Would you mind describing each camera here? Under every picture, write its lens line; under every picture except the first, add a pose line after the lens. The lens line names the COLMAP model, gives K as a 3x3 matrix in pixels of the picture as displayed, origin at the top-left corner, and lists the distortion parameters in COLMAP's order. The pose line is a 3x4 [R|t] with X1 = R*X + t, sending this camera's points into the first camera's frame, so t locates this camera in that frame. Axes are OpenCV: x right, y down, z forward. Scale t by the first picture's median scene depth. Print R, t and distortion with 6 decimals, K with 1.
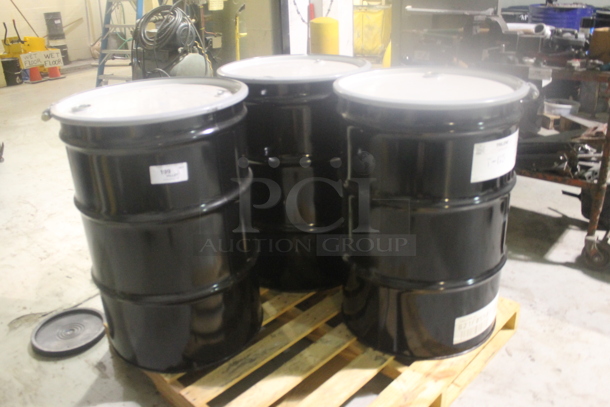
lens RADIAL K [[557.7, 0, 305.0], [0, 557.7, 203.5], [0, 0, 1]] dist [-0.090156, 0.014865]
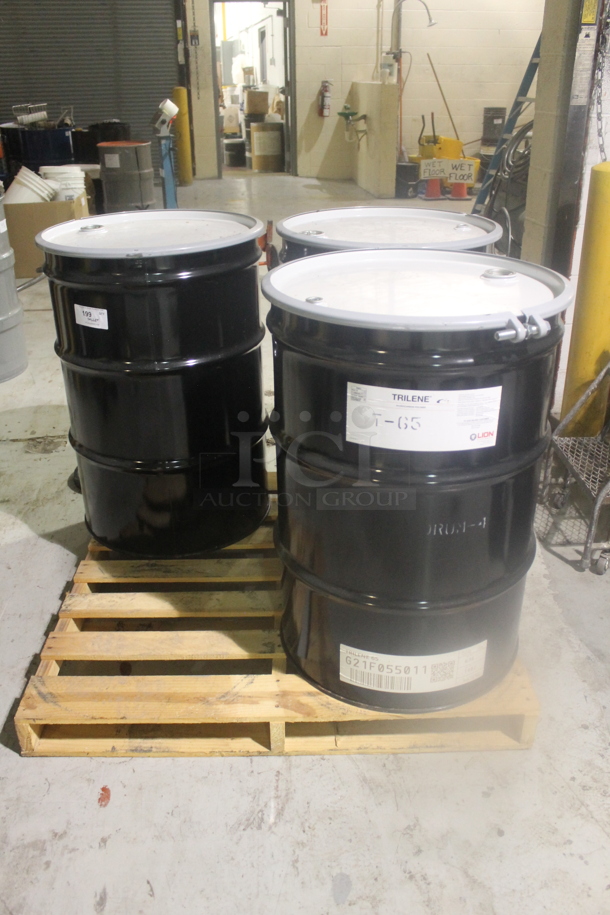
lens RADIAL K [[836.5, 0, 305.0], [0, 836.5, 457.5], [0, 0, 1]] dist [-0.090156, 0.014865]
pose [[0.675206, 0.343202, -0.652924, 0.773903], [-0.295581, 0.936878, 0.186791, -0.160273], [0.675817, 0.066870, 0.734030, 0.223002]]
